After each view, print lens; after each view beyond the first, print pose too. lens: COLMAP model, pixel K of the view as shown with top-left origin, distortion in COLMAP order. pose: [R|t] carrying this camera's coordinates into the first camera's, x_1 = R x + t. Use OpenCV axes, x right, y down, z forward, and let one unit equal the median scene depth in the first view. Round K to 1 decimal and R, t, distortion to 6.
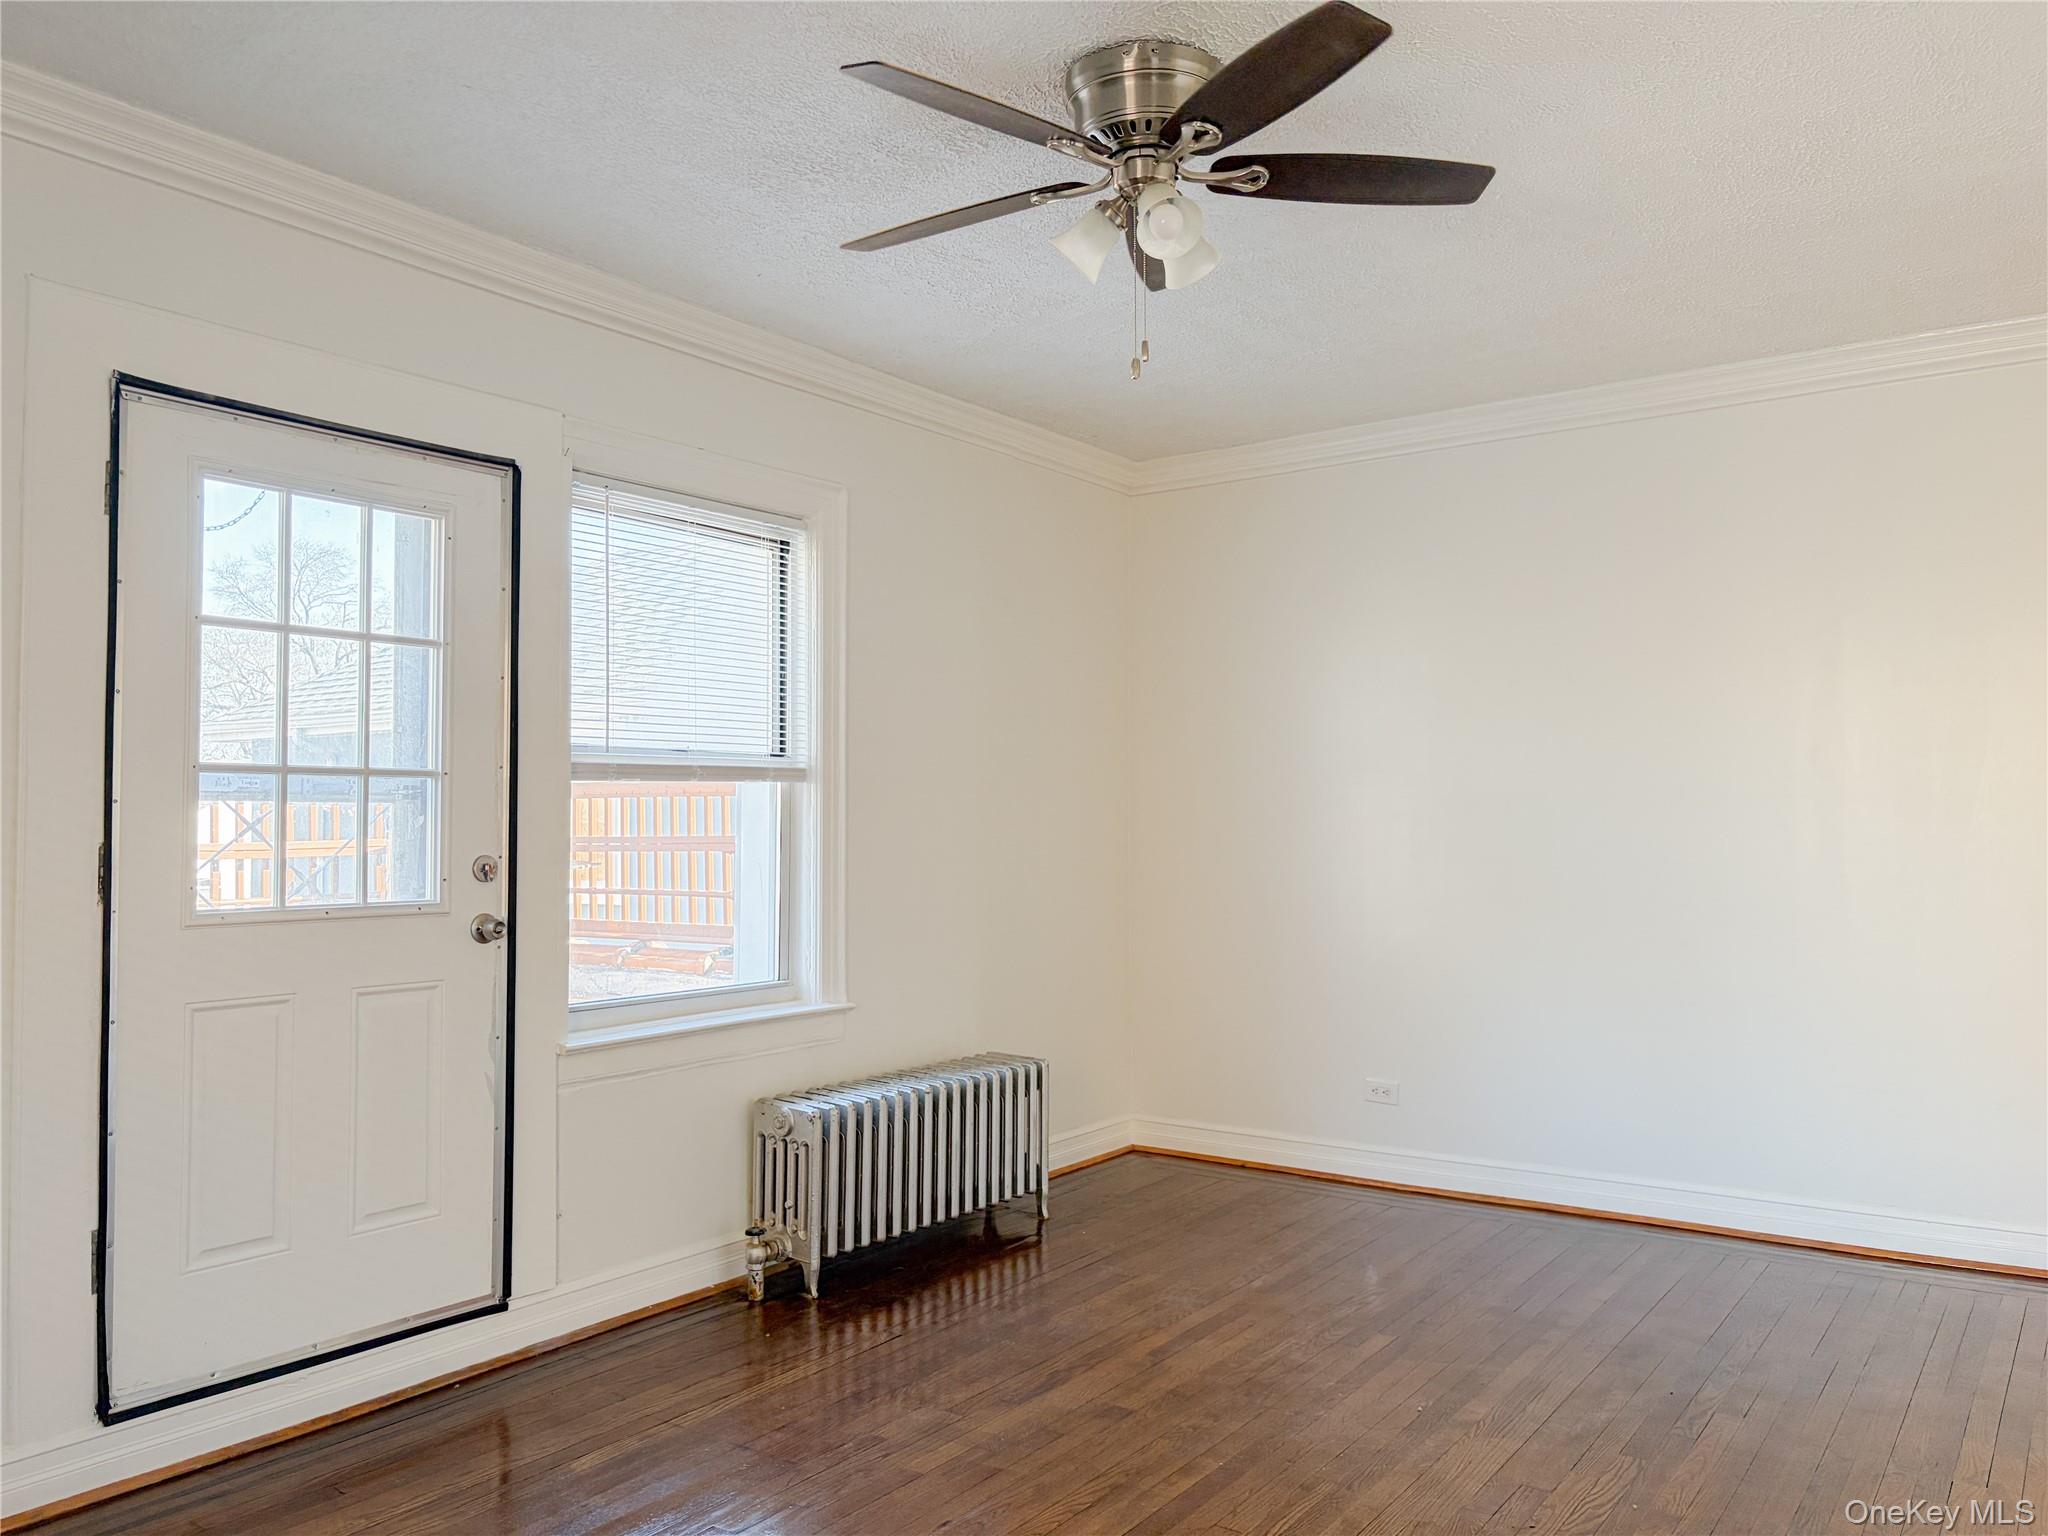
lens RADIAL K [[1563.7, 0, 1031.1], [0, 1563.7, 749.5], [0, 0, 1]] dist [0.028849, -0.033673]
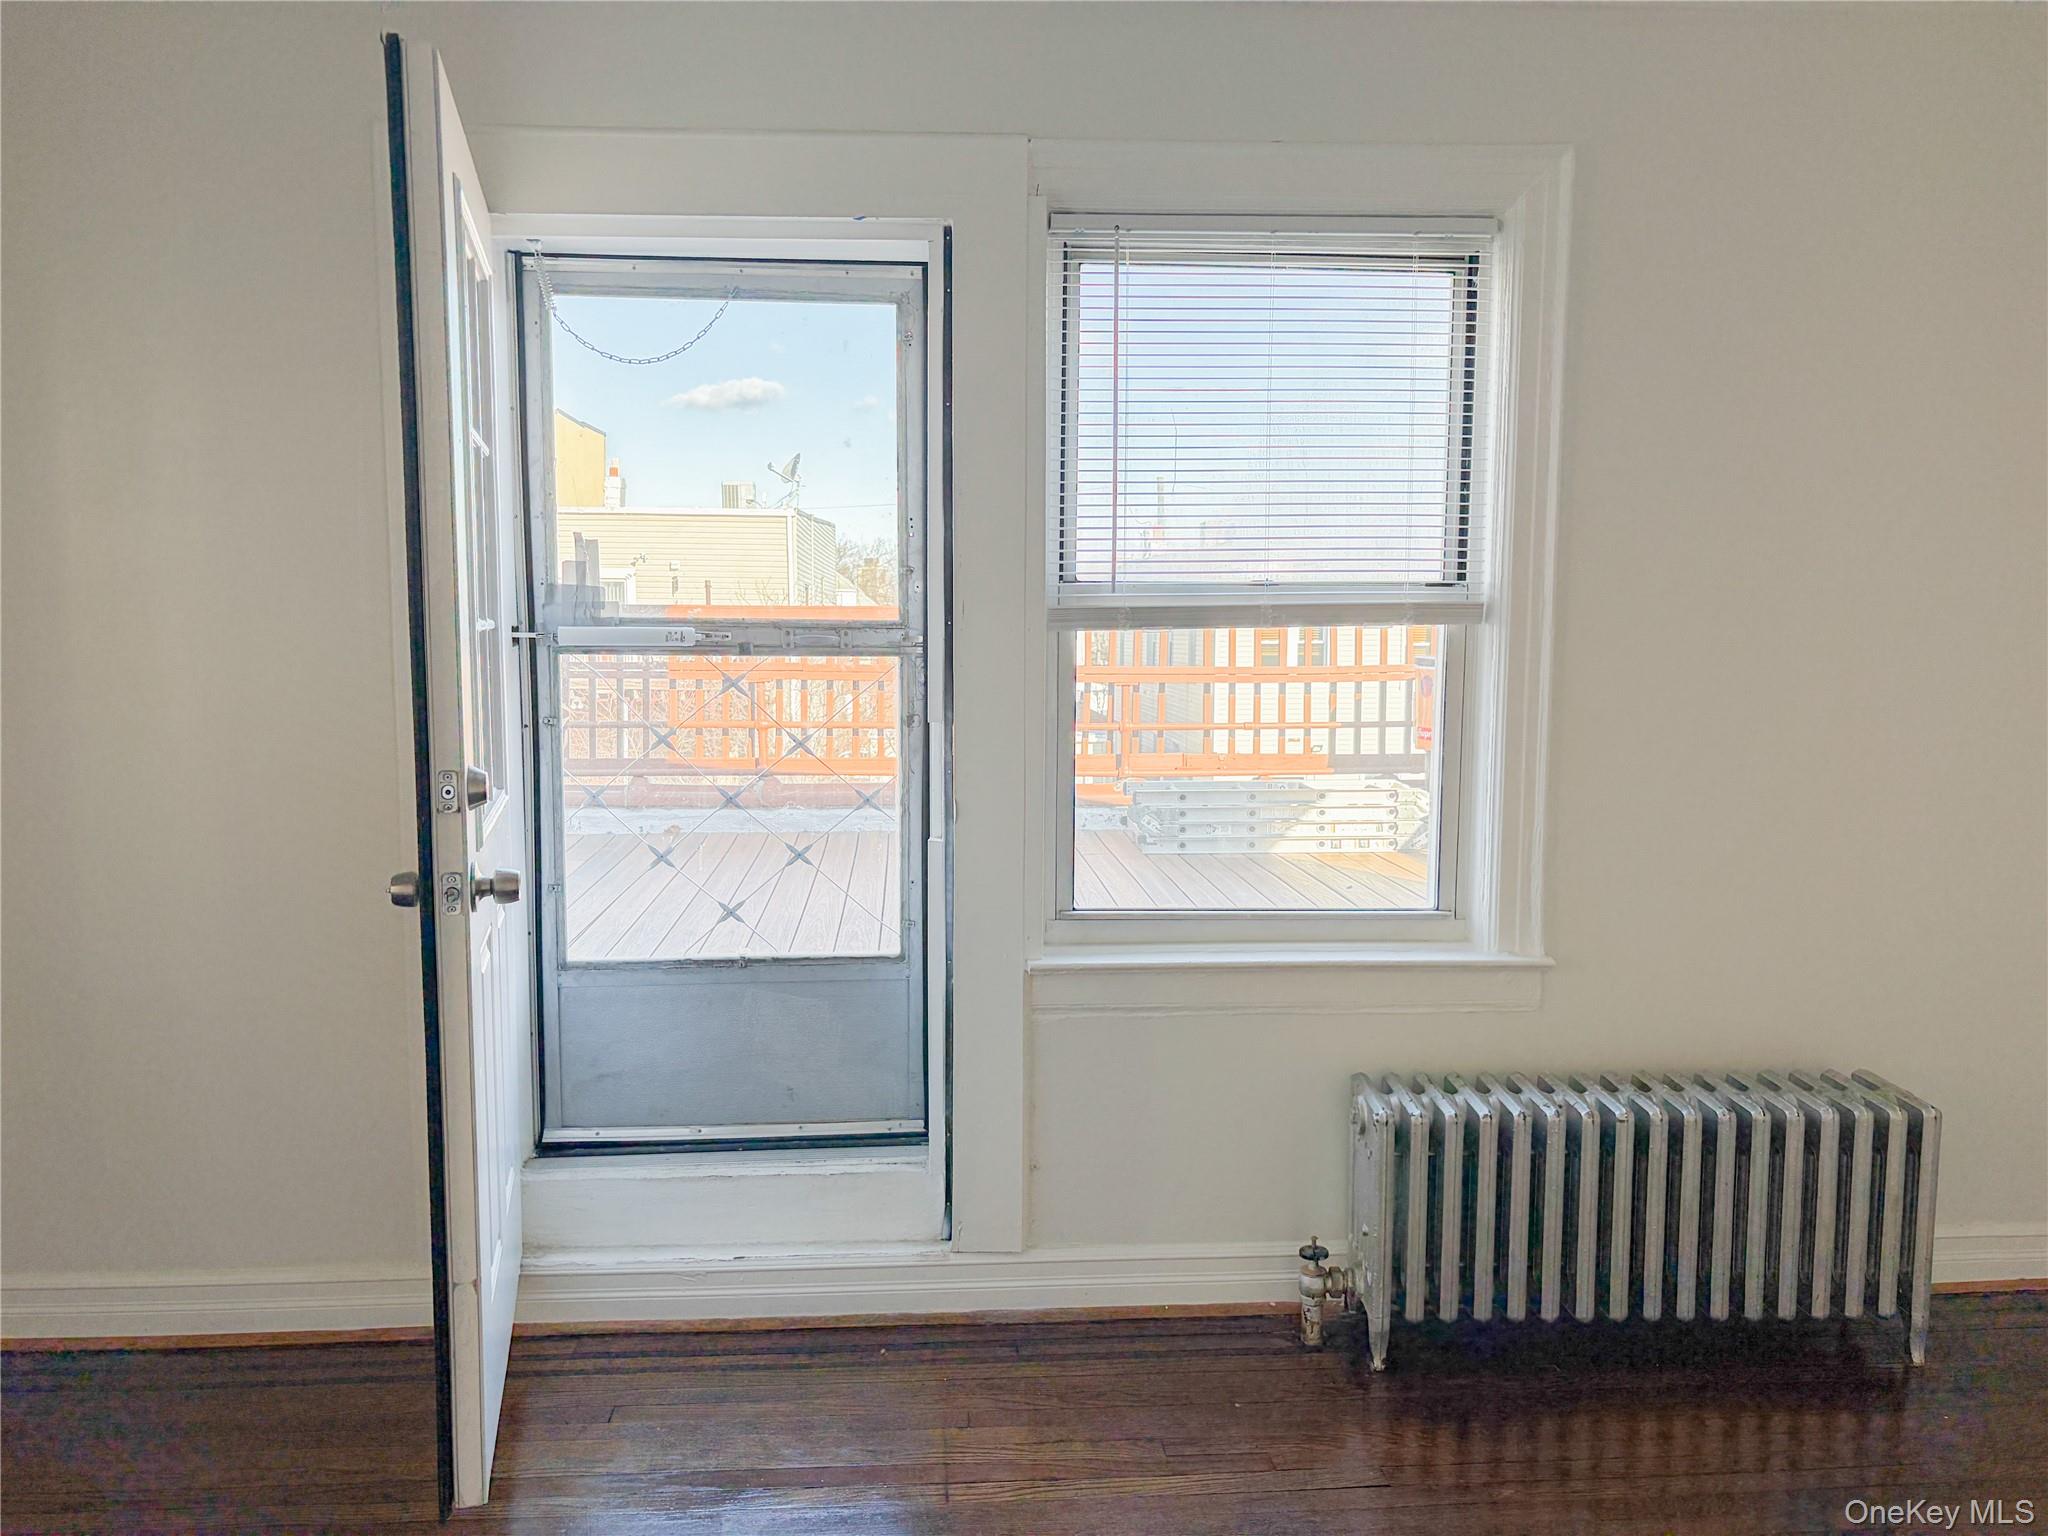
lens RADIAL K [[1563.7, 0, 1039.4], [0, 1563.7, 784.3], [0, 0, 1]] dist [0.028849, -0.033673]
pose [[0.620853, 0.073547, -0.780469, 0.303267], [0.034789, 0.992024, 0.121157, 0.001187], [0.783155, -0.102372, 0.613342, 0.495673]]
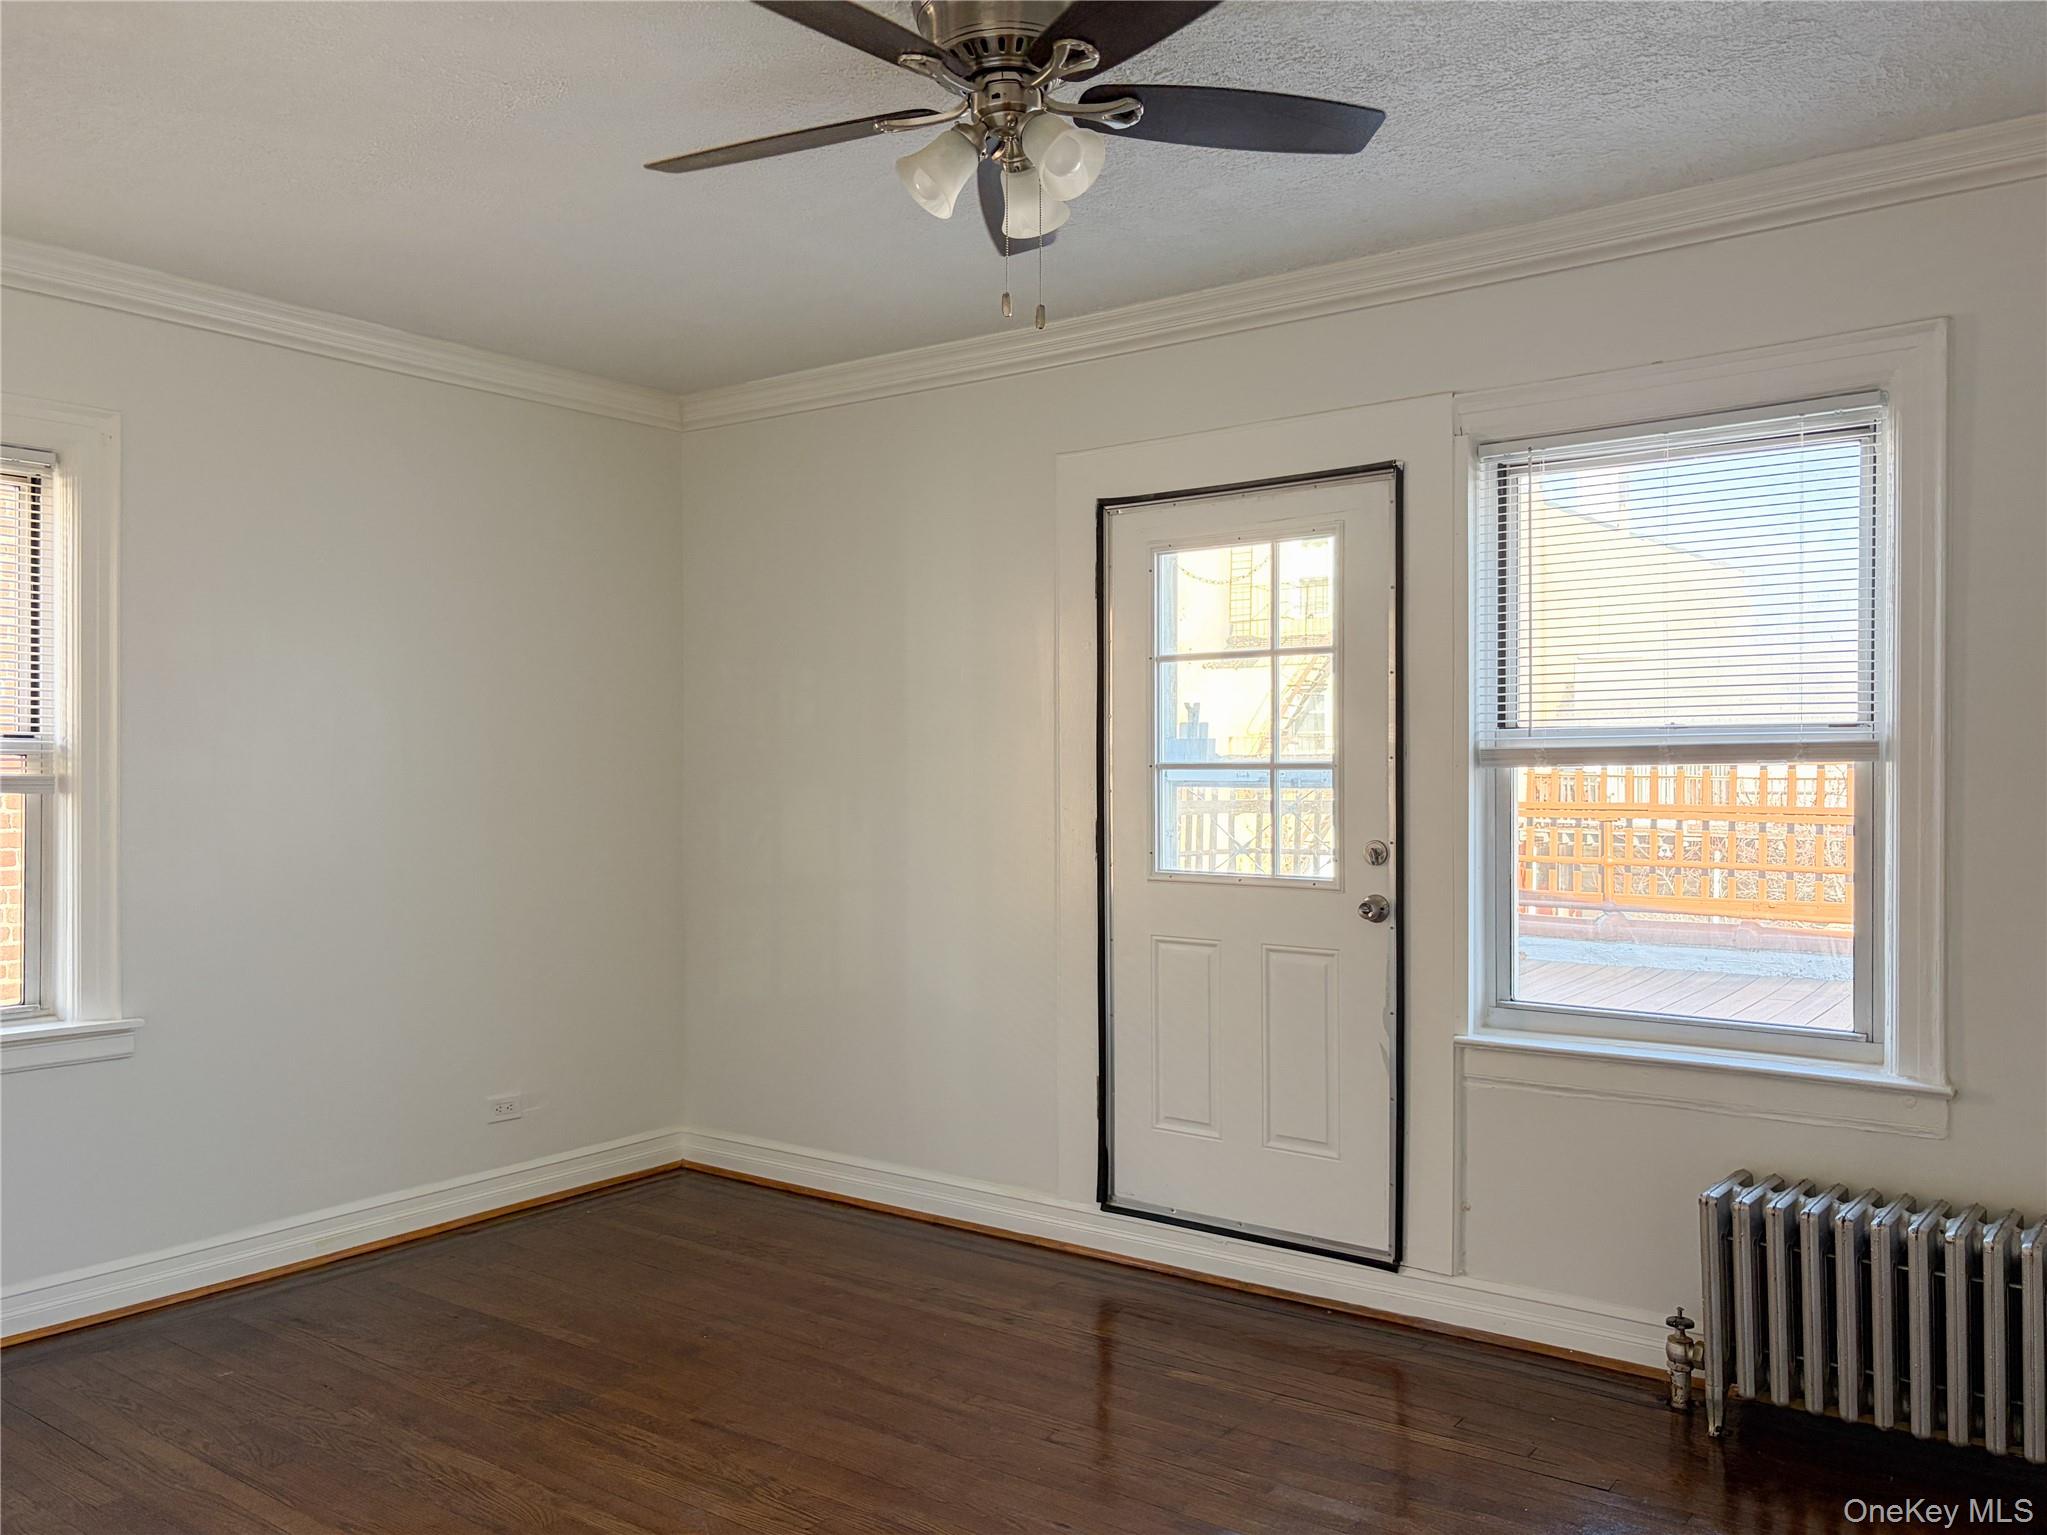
lens RADIAL K [[1563.0, 0, 1026.2], [0, 1563.0, 775.4], [0, 0, 1]] dist [0.028849, -0.033673]
pose [[-0.020433, -0.004212, -0.999782, 0.659206], [0.042623, 0.999078, -0.005080, 0.016577], [0.998882, -0.042718, -0.020235, 0.715537]]
